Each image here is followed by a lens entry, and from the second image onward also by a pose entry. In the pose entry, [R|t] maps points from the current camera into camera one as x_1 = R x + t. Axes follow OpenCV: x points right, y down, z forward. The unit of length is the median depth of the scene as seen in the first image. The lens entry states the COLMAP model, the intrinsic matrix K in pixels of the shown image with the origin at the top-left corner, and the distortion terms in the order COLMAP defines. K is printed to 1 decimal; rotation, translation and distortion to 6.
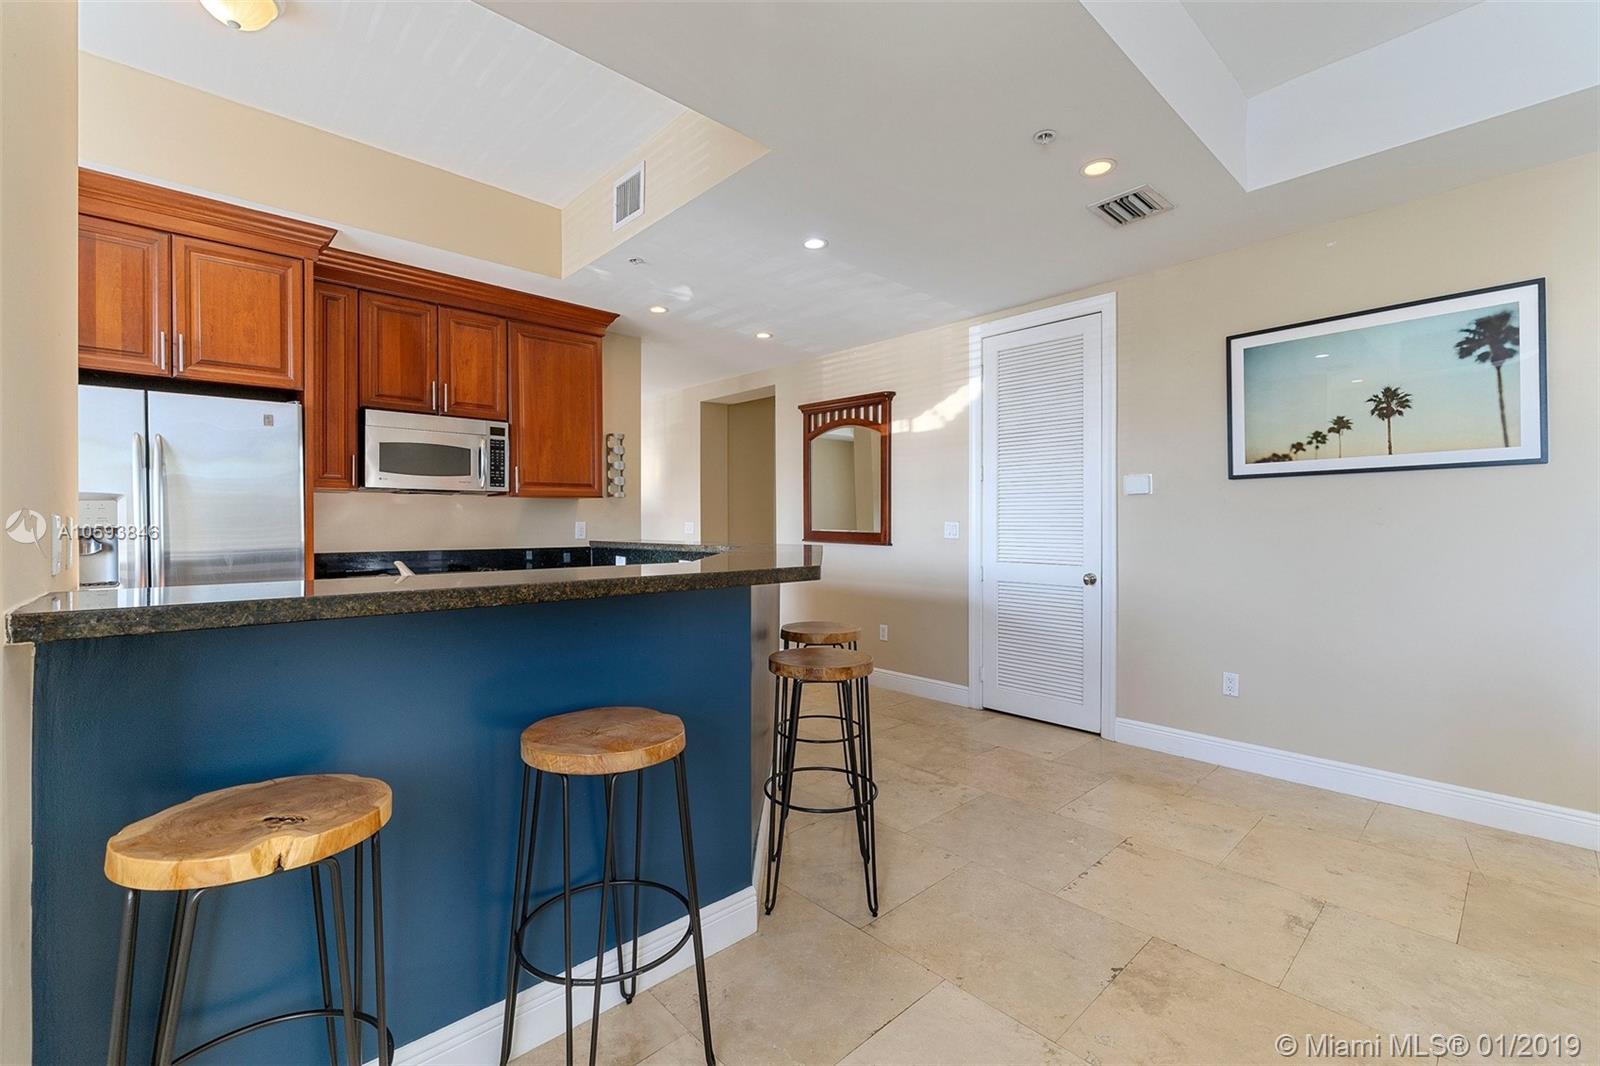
lens RADIAL K [[689.8, 0, 796.3], [0, 689.8, 523.7], [0, 0, 1]] dist [0.008624, -0.000181]
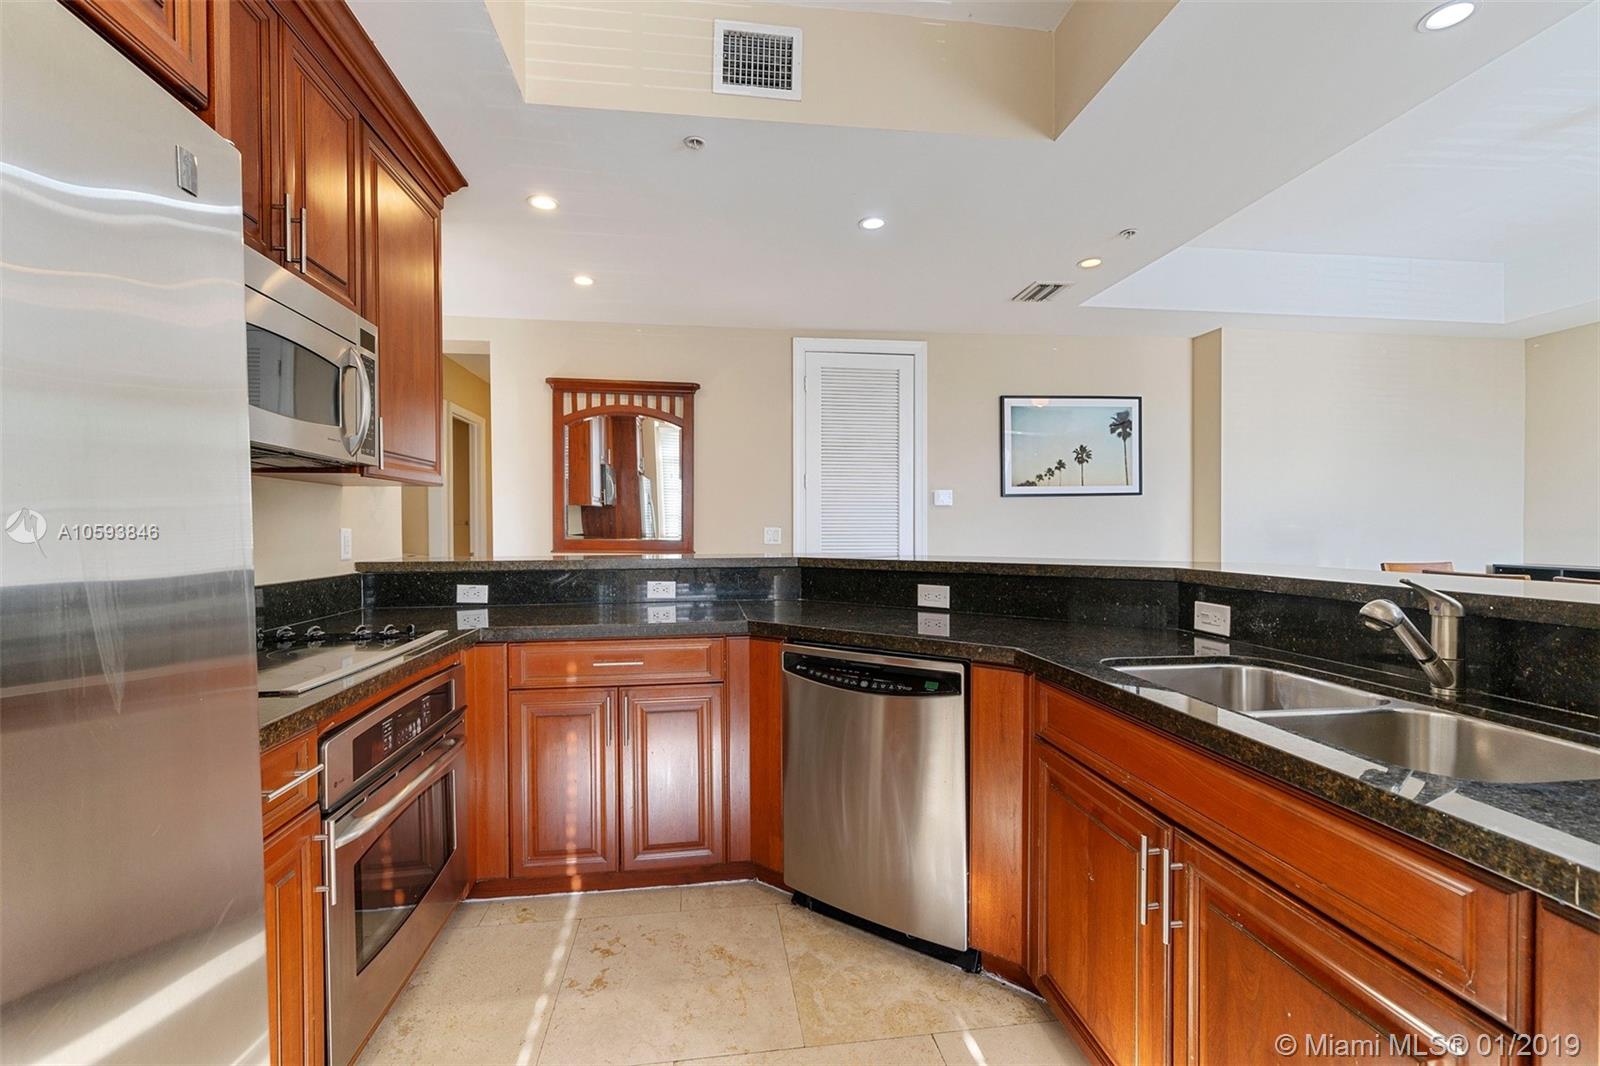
lens RADIAL K [[689.8, 0, 806.4], [0, 689.8, 534.1], [0, 0, 1]] dist [0.008624, -0.000181]
pose [[0.563663, -0.006209, 0.825982, -0.812898], [0.008611, 0.999962, 0.001641, 0.006299], [-0.825960, 0.006188, 0.563695, 0.575591]]
